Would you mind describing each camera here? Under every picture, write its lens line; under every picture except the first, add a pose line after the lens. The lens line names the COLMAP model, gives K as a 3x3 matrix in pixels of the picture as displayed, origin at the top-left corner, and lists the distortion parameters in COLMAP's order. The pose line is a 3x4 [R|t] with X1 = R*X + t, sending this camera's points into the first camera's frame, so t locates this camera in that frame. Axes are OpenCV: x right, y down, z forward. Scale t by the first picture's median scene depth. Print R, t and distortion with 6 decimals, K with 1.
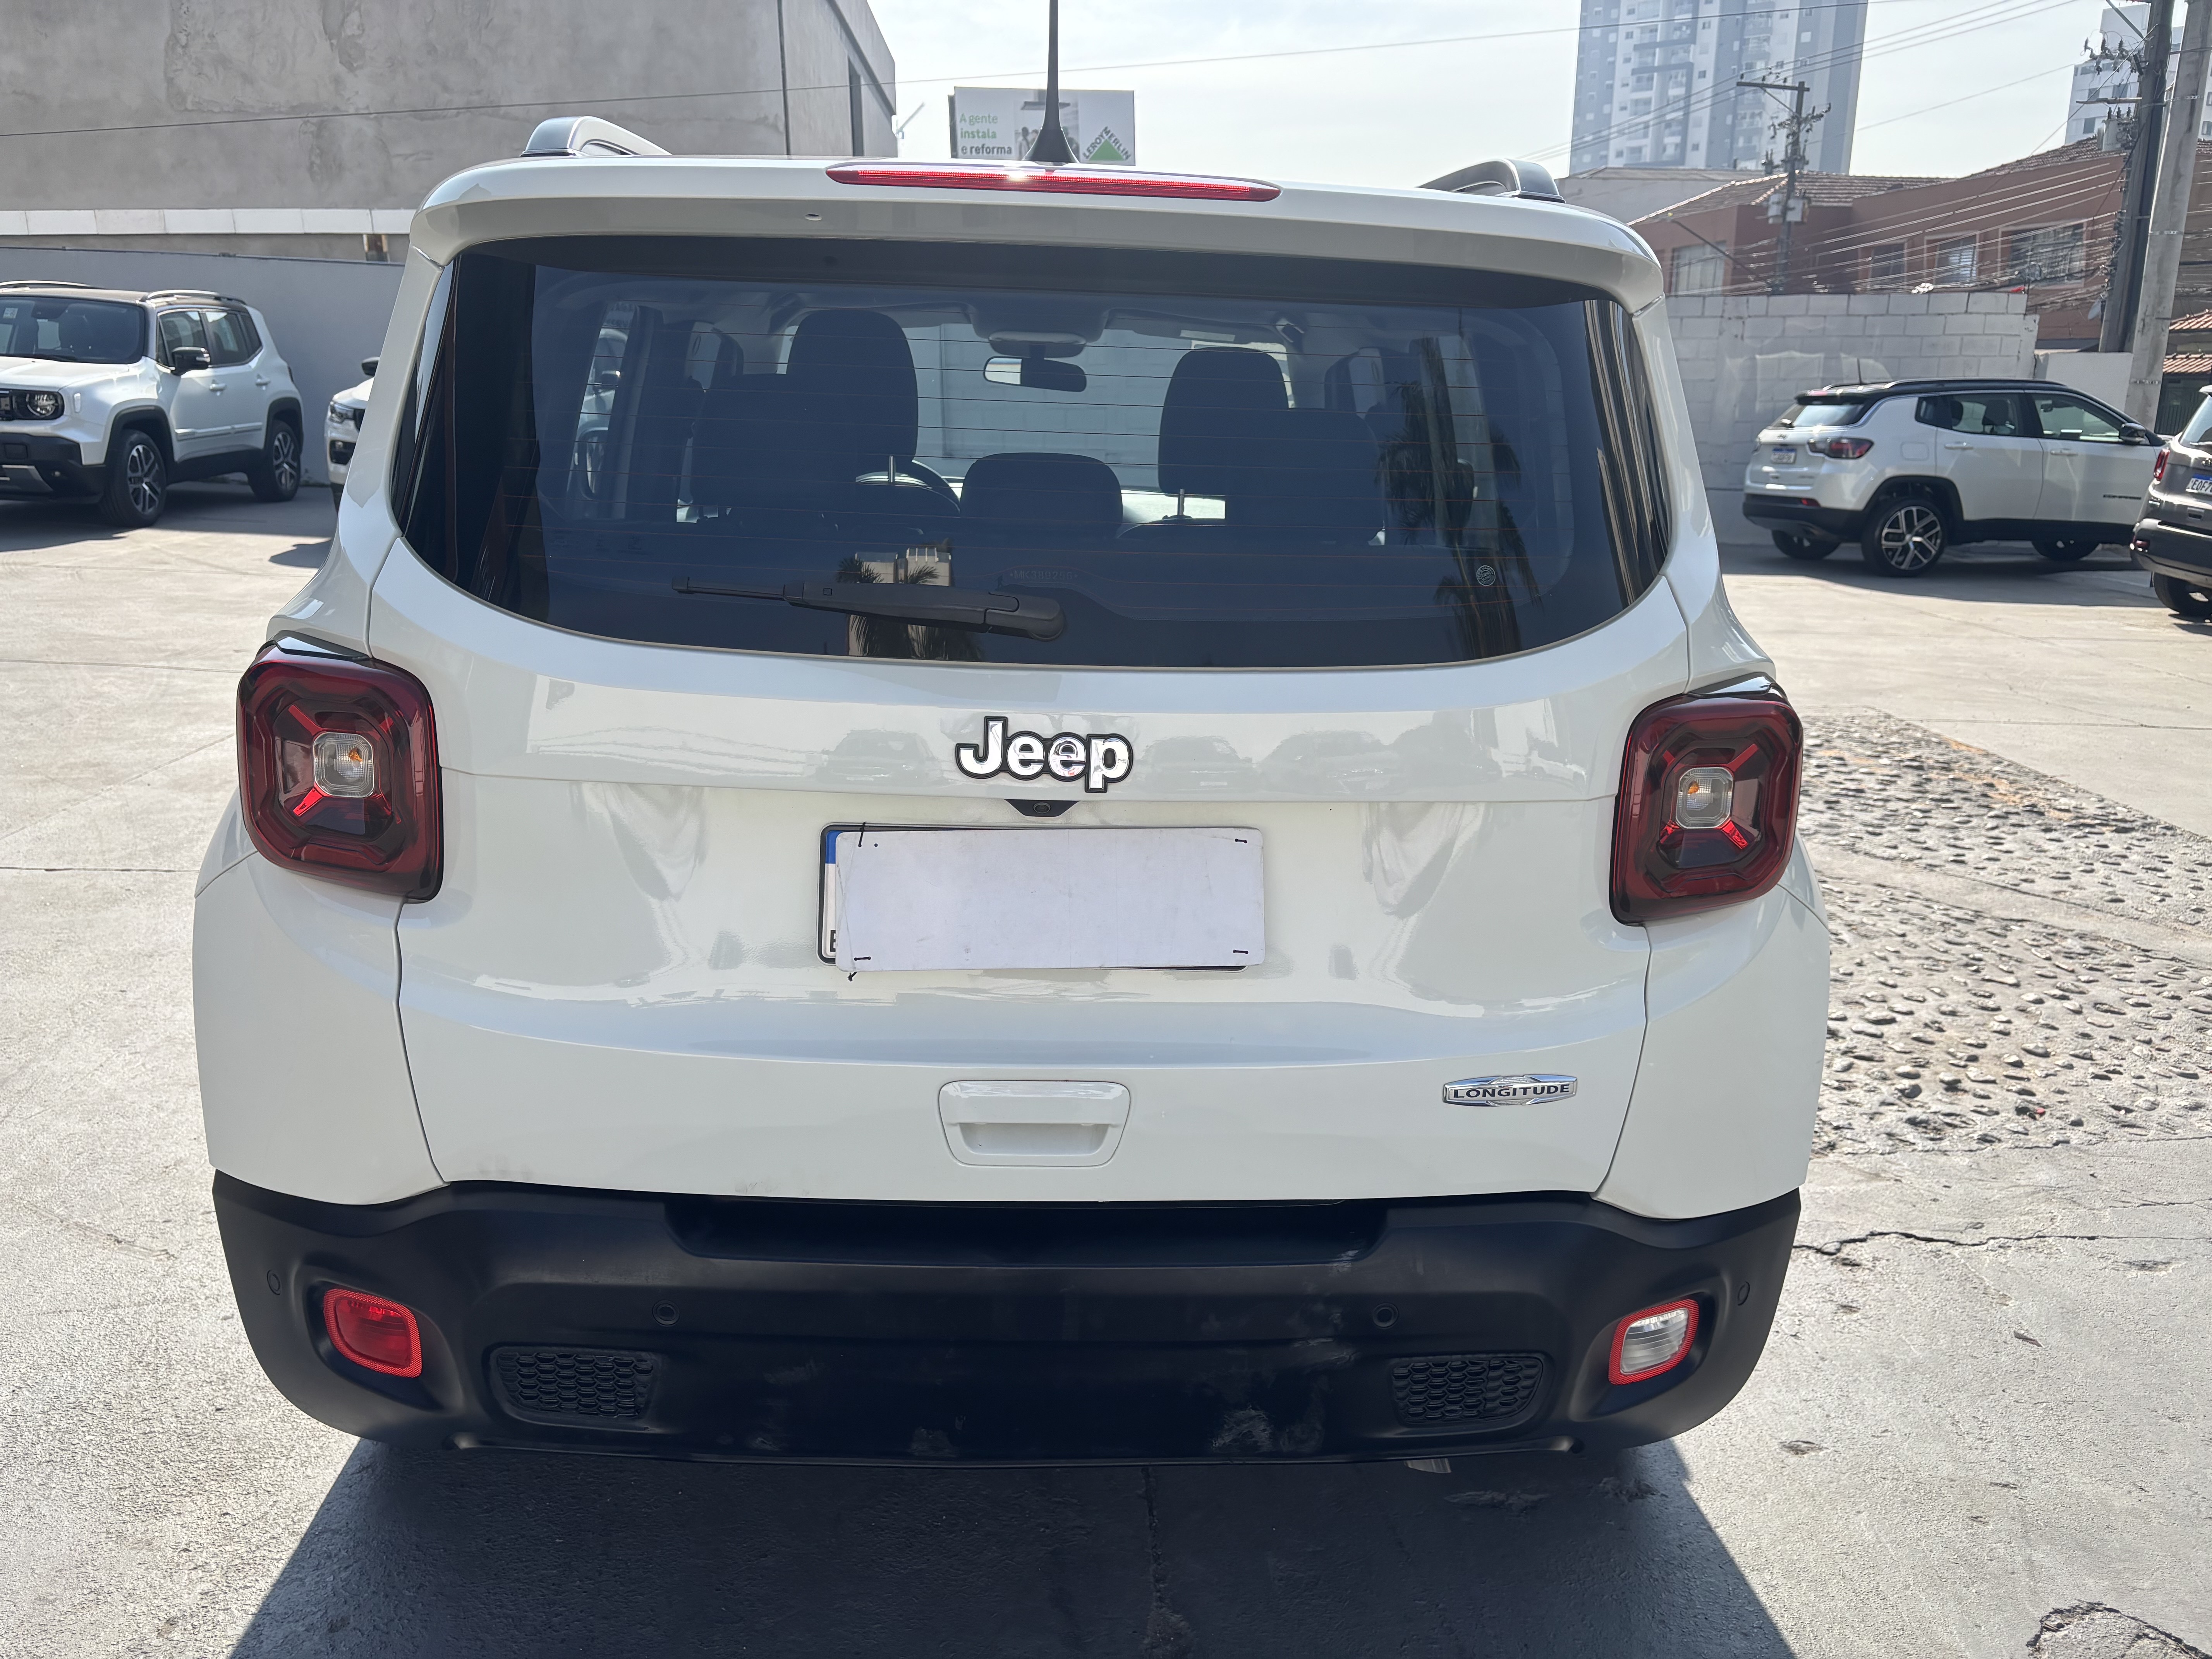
lens RADIAL K [[1659.6, 0, 1106.0], [0, 1659.6, 829.5], [0, 0, 1]] dist [0.112348, -0.128509]
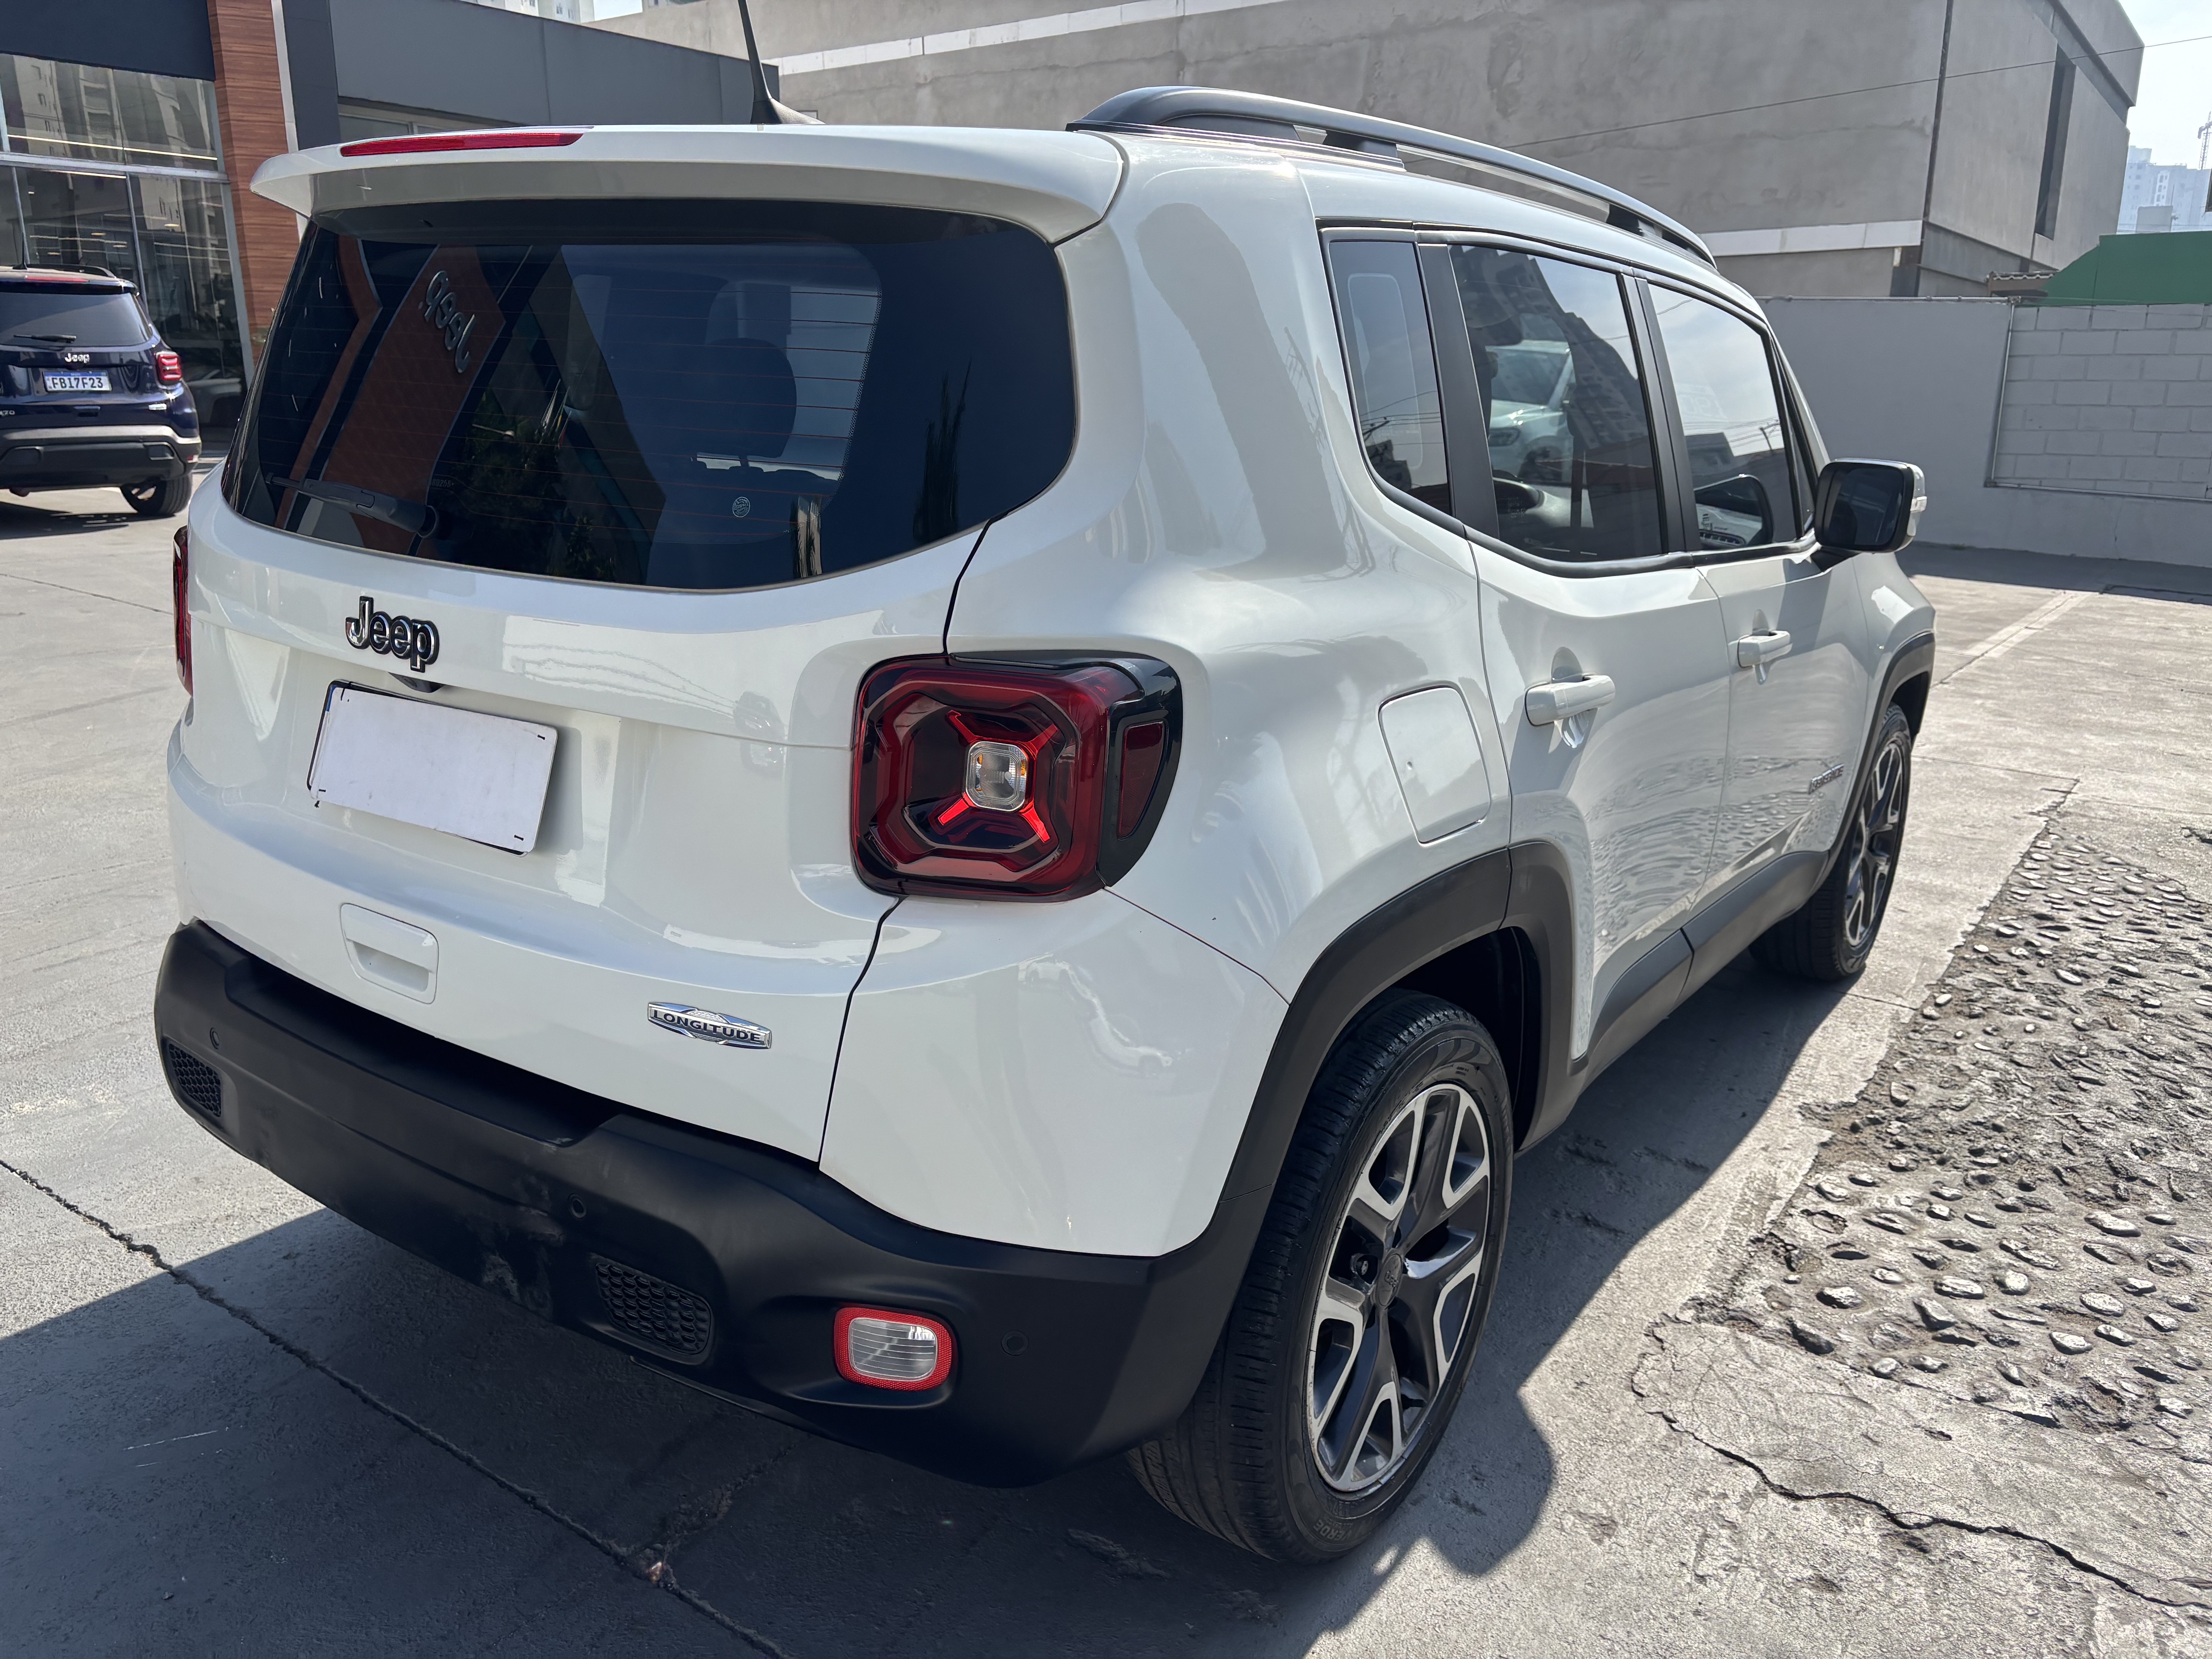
lens RADIAL K [[1659.6, 0, 1106.0], [0, 1659.6, 829.5], [0, 0, 1]] dist [0.112348, -0.128509]
pose [[0.790818, 0.162816, -0.589998, 0.190097], [-0.172316, 0.984203, 0.040632, -0.007908], [0.587294, 0.069533, 0.806382, 0.061979]]
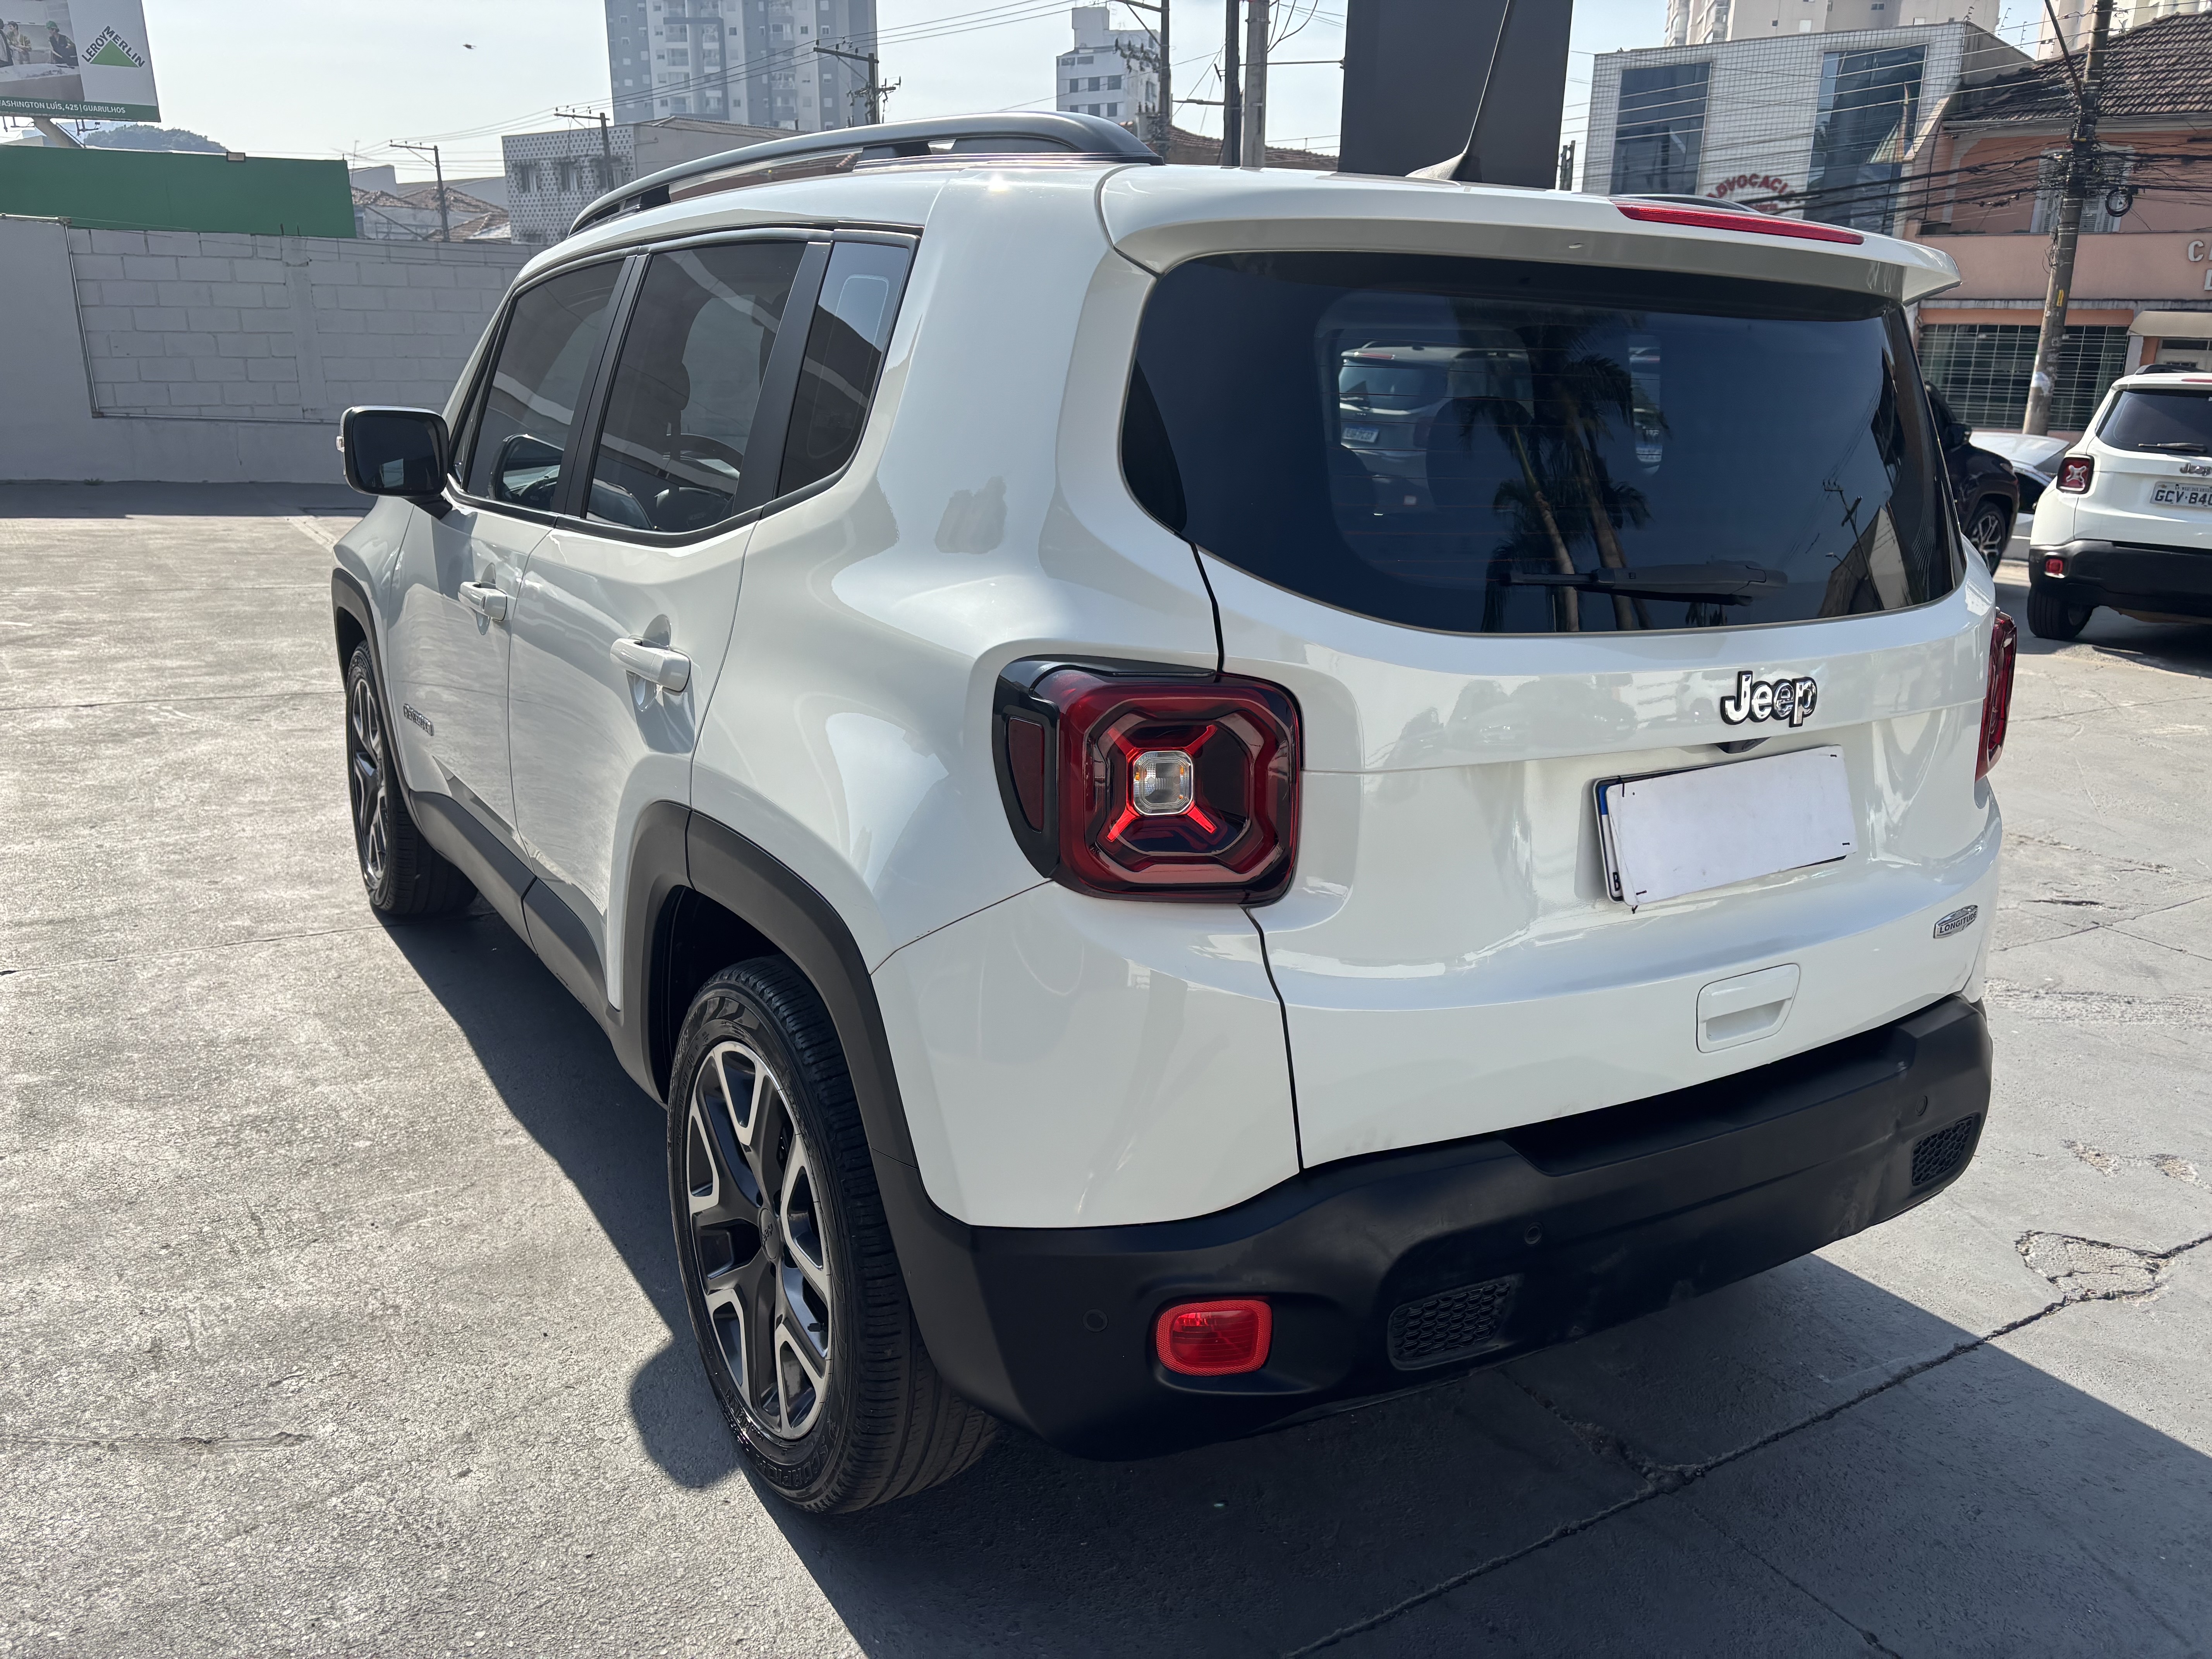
lens RADIAL K [[1710.5, 0, 1106.0], [0, 1710.5, 829.5], [0, 0, 1]] dist [0.057011, -0.091519]
pose [[0.861158, -0.128210, 0.491904, -0.189581], [0.117502, 0.991670, 0.052762, -0.013022], [-0.494571, 0.012363, 0.869049, 0.027674]]
